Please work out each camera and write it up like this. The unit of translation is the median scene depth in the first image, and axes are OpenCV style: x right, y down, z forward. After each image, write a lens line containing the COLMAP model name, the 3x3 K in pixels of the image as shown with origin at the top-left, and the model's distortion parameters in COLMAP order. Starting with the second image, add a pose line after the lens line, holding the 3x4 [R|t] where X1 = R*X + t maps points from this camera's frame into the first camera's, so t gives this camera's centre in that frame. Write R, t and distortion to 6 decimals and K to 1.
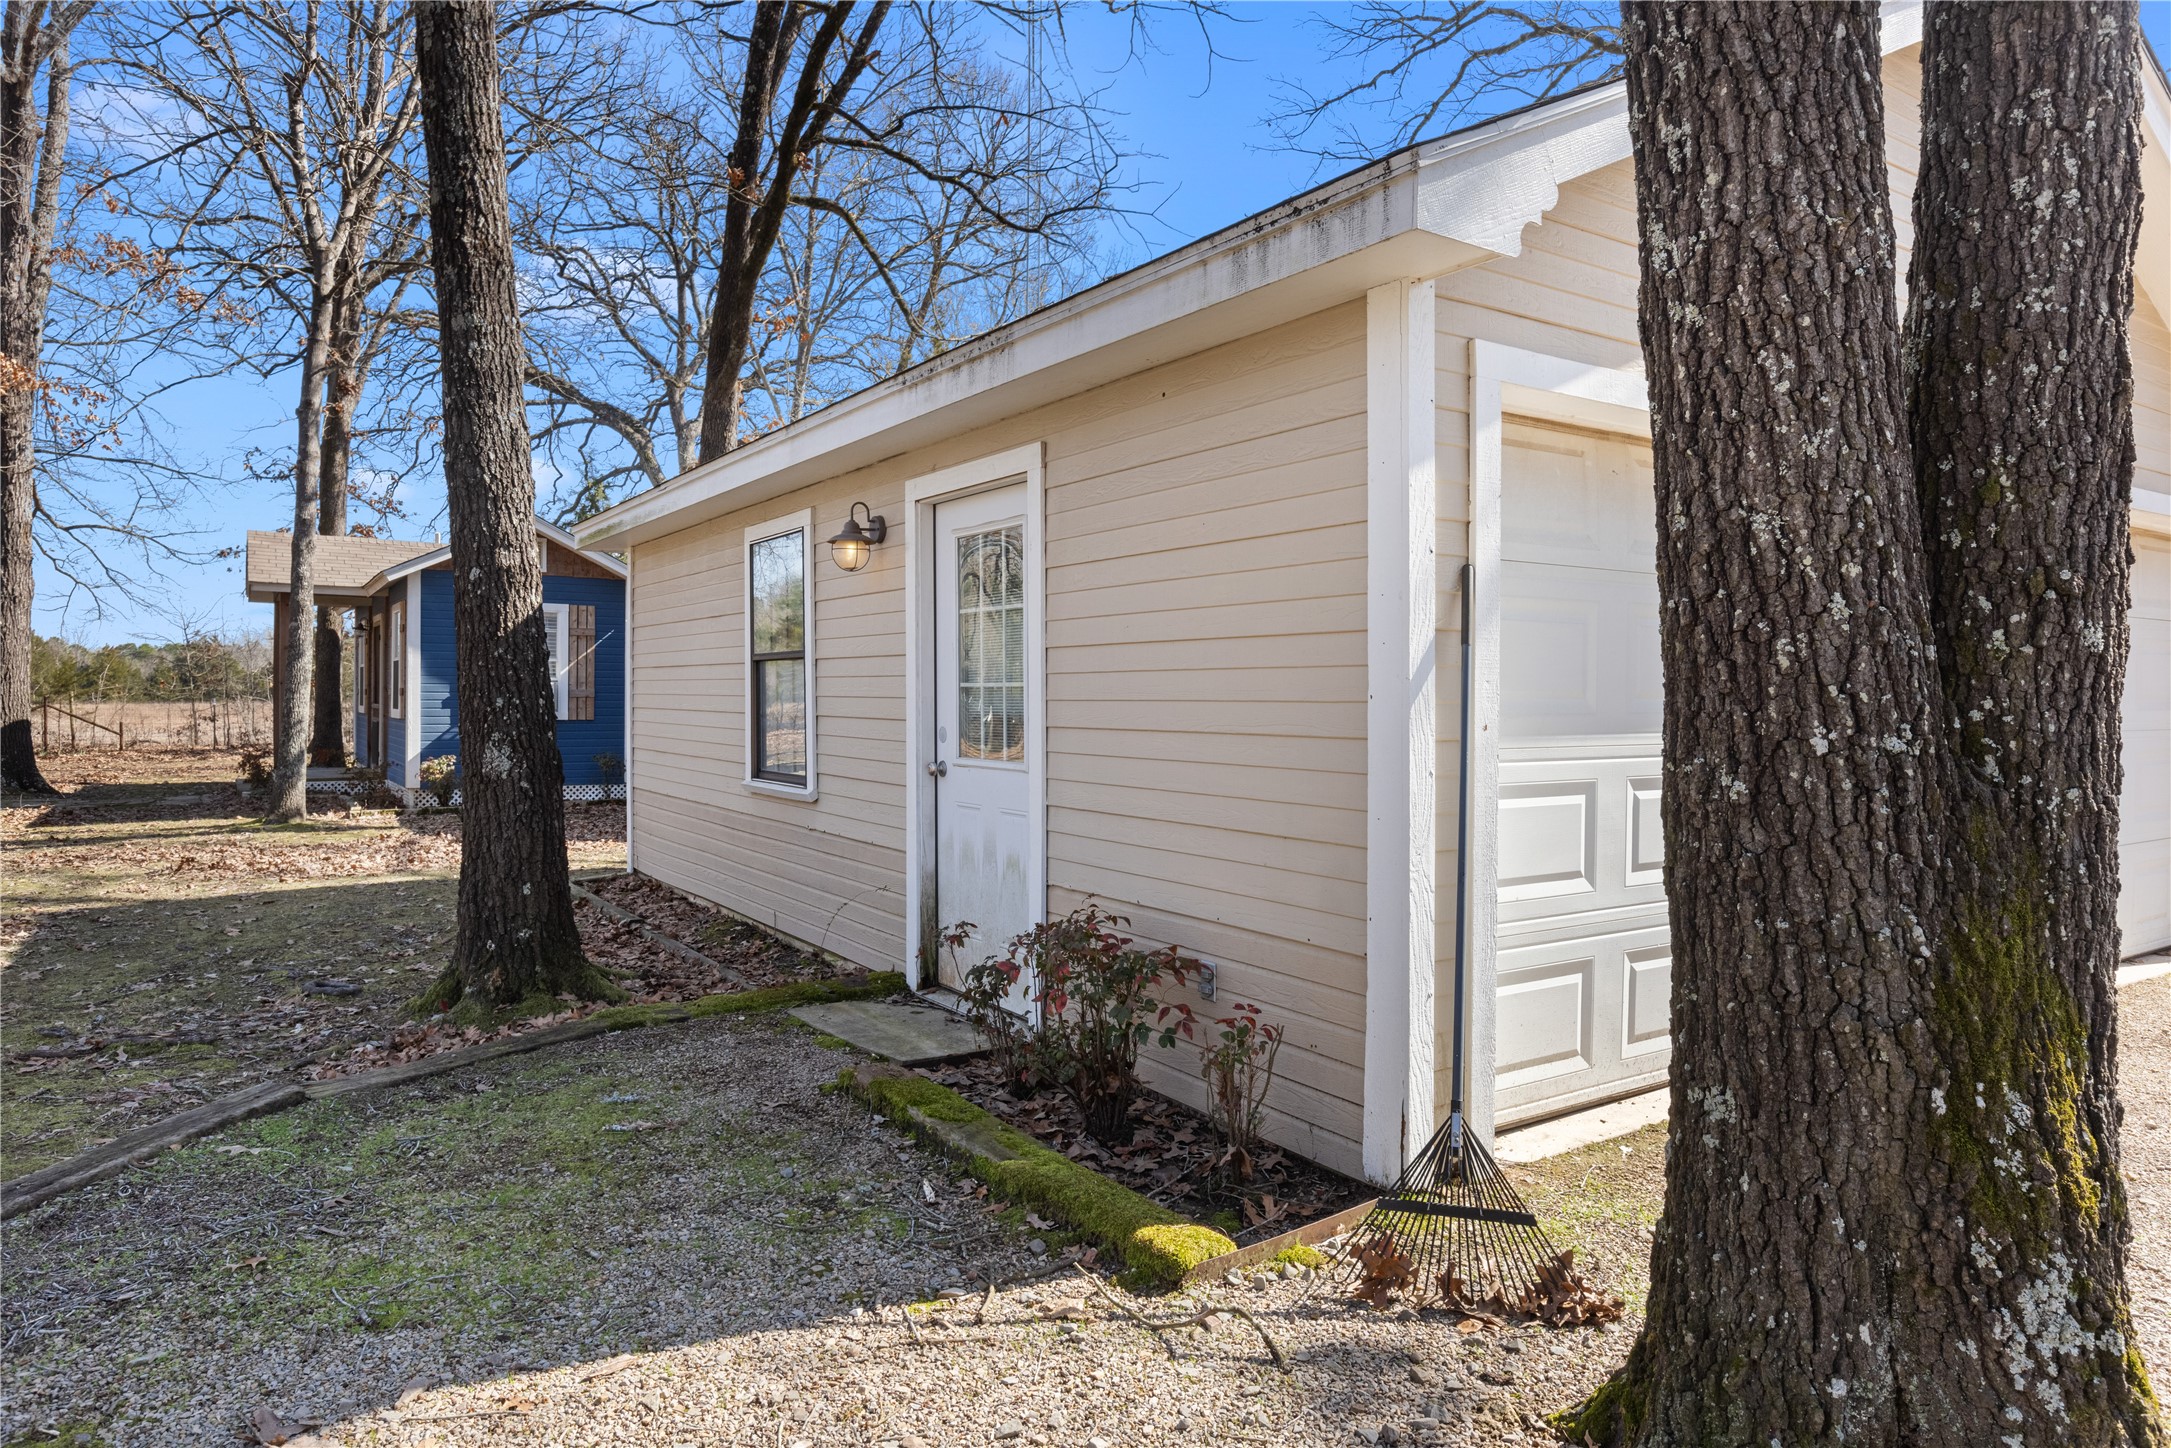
lens RADIAL K [[1348.8, 0, 1087.0], [0, 1348.8, 718.0], [0, 0, 1]] dist [0.003599, 0.000678]
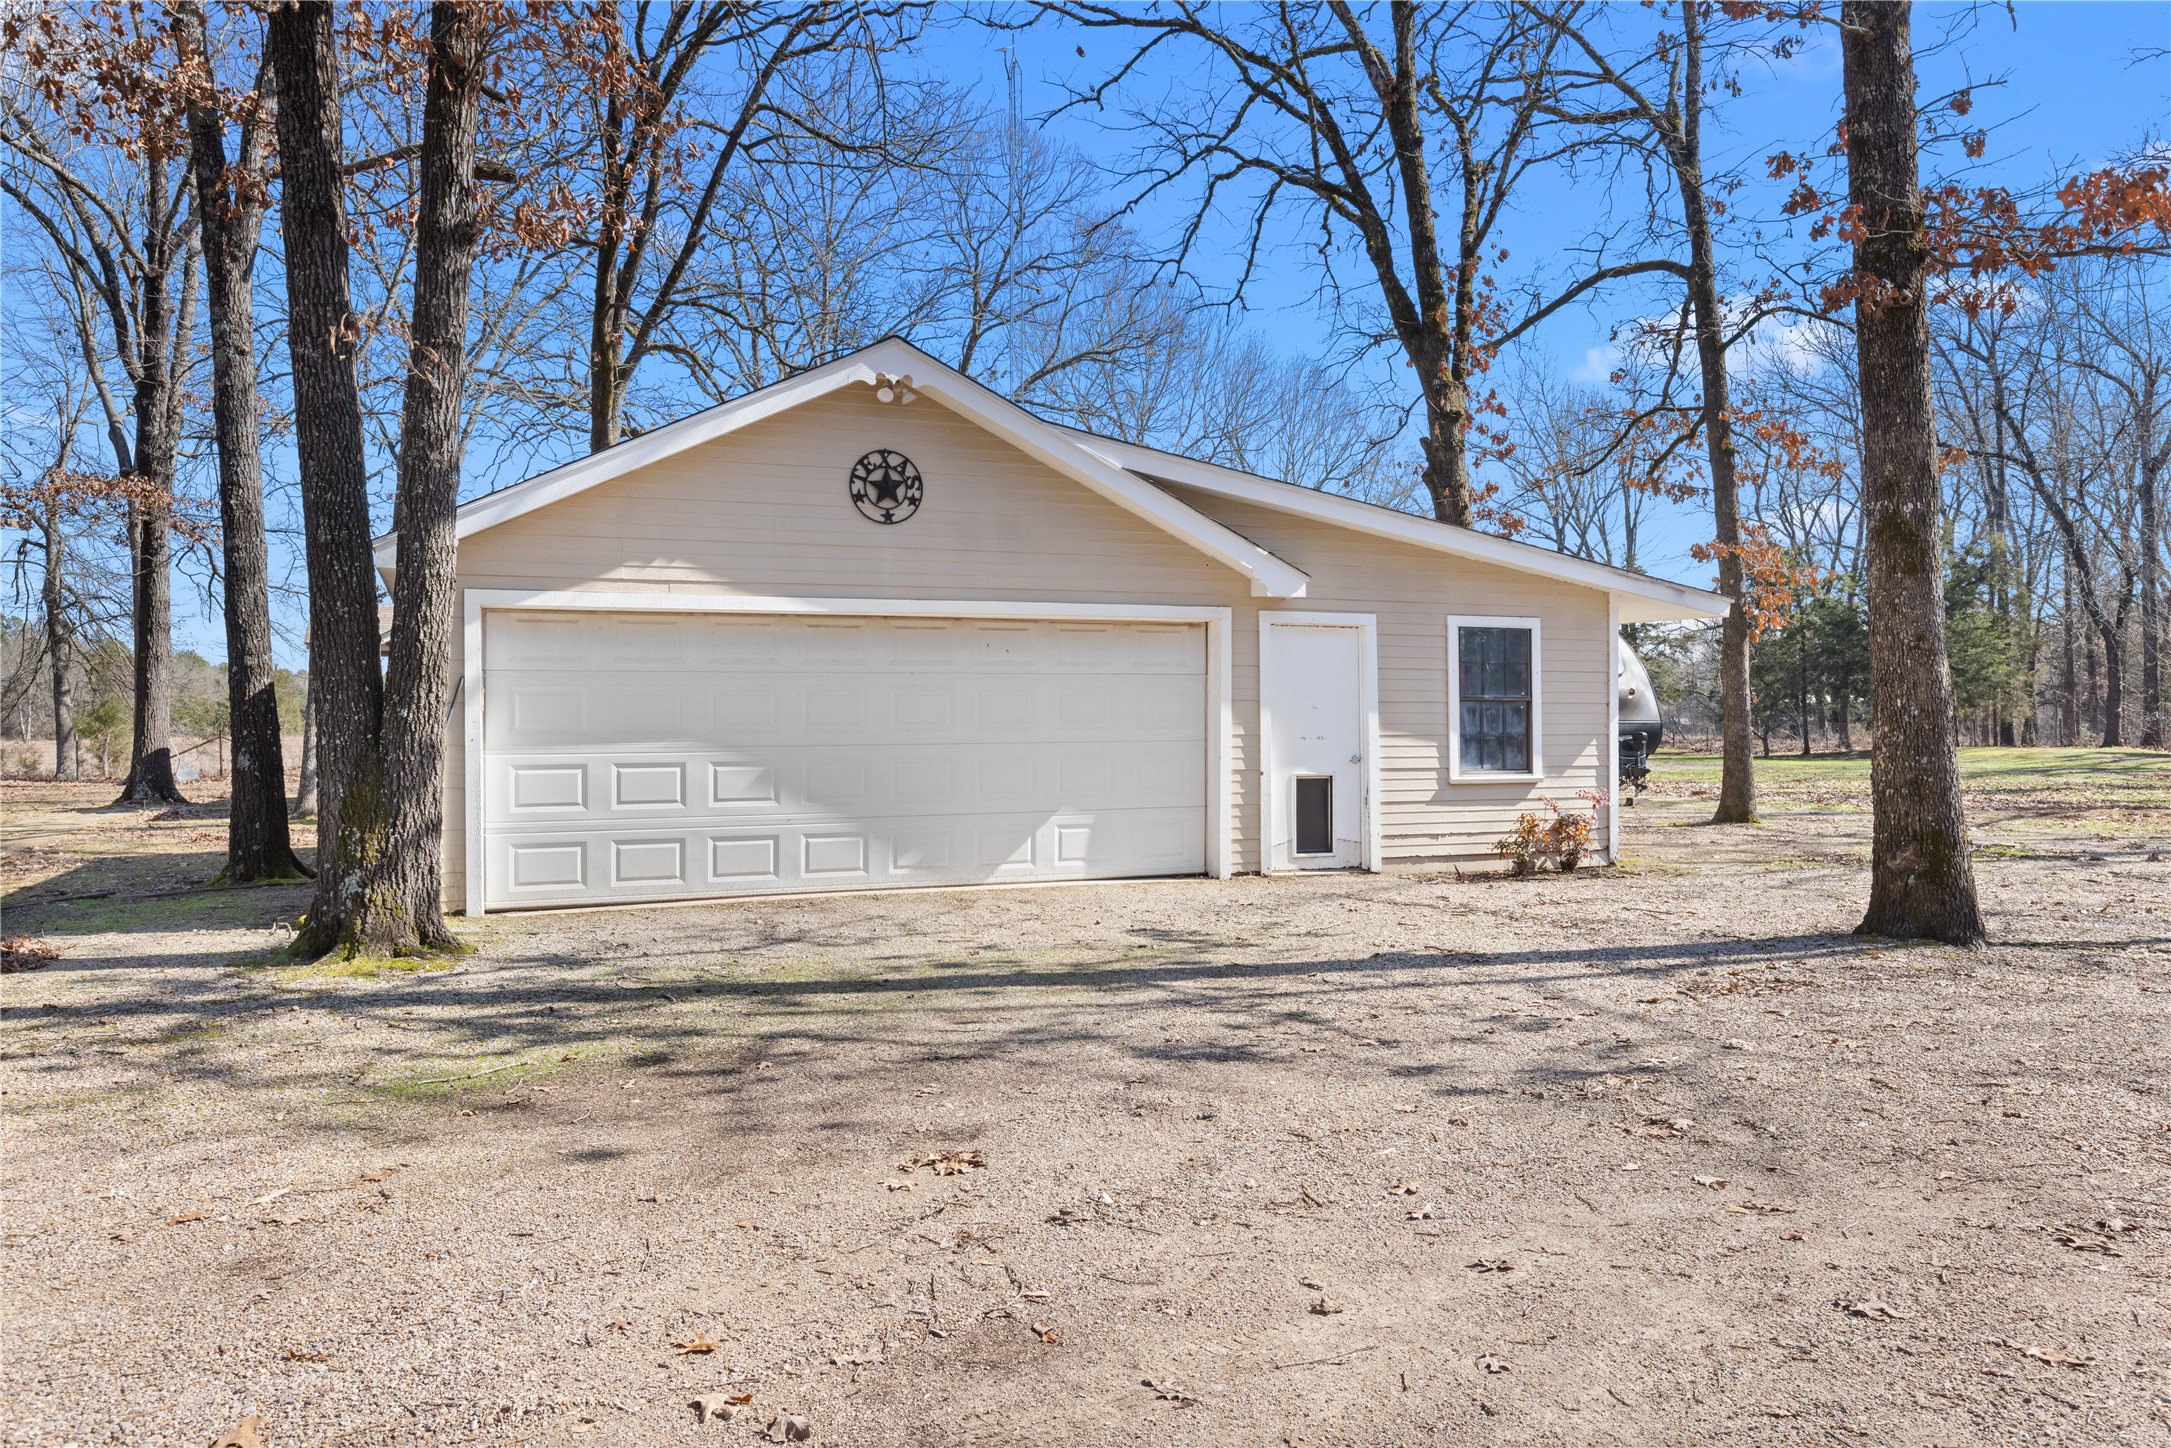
lens RADIAL K [[1563.5, 0, 1085.8], [0, 1563.5, 724.0], [0, 0, 1]] dist [0.011783, 0.002508]
pose [[0.980380, -0.009621, -0.196881, 0.506027], [0.007521, 0.999907, -0.011408, 0.004593], [0.196972, 0.009704, 0.980361, -0.421901]]
